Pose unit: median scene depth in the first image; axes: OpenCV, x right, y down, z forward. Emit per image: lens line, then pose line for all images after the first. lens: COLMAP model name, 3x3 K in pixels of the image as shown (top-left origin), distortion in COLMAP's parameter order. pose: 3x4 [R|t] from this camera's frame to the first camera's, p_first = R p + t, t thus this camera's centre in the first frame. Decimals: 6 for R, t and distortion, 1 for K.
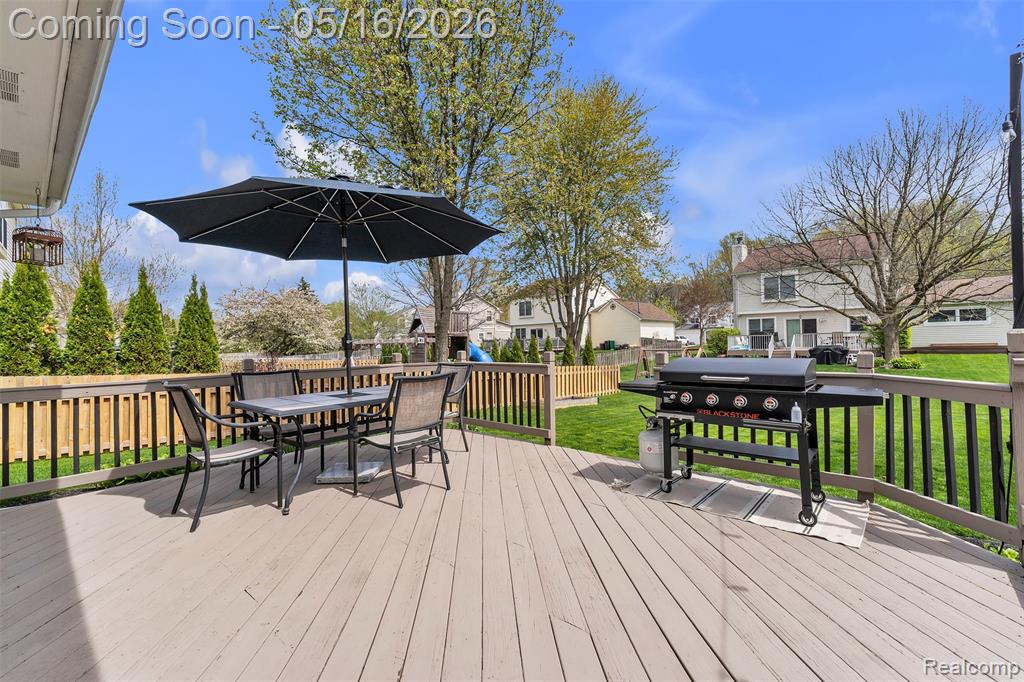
lens RADIAL K [[432.2, 0, 512.0], [0, 432.2, 341.0], [0, 0, 1]] dist [-0.000852, -0.000059]
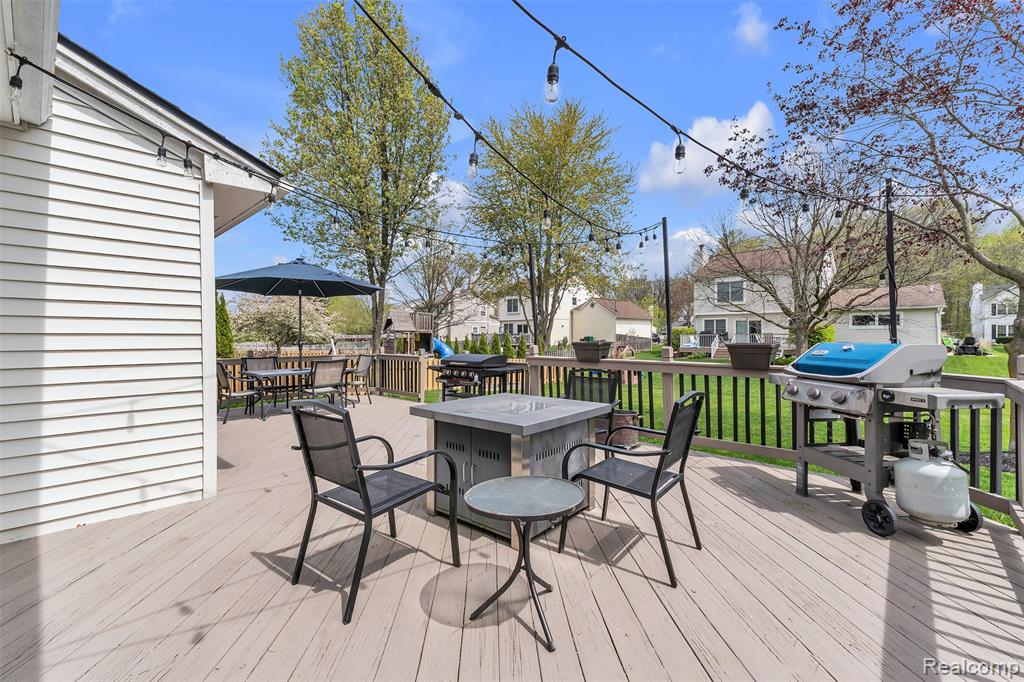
lens RADIAL K [[432.2, 0, 512.0], [0, 432.2, 341.0], [0, 0, 1]] dist [-0.000852, -0.000059]
pose [[0.999649, 0.016185, -0.020978, 0.101390], [-0.015819, 0.999722, 0.017464, -0.009031], [0.021255, -0.017126, 0.999627, -0.152537]]
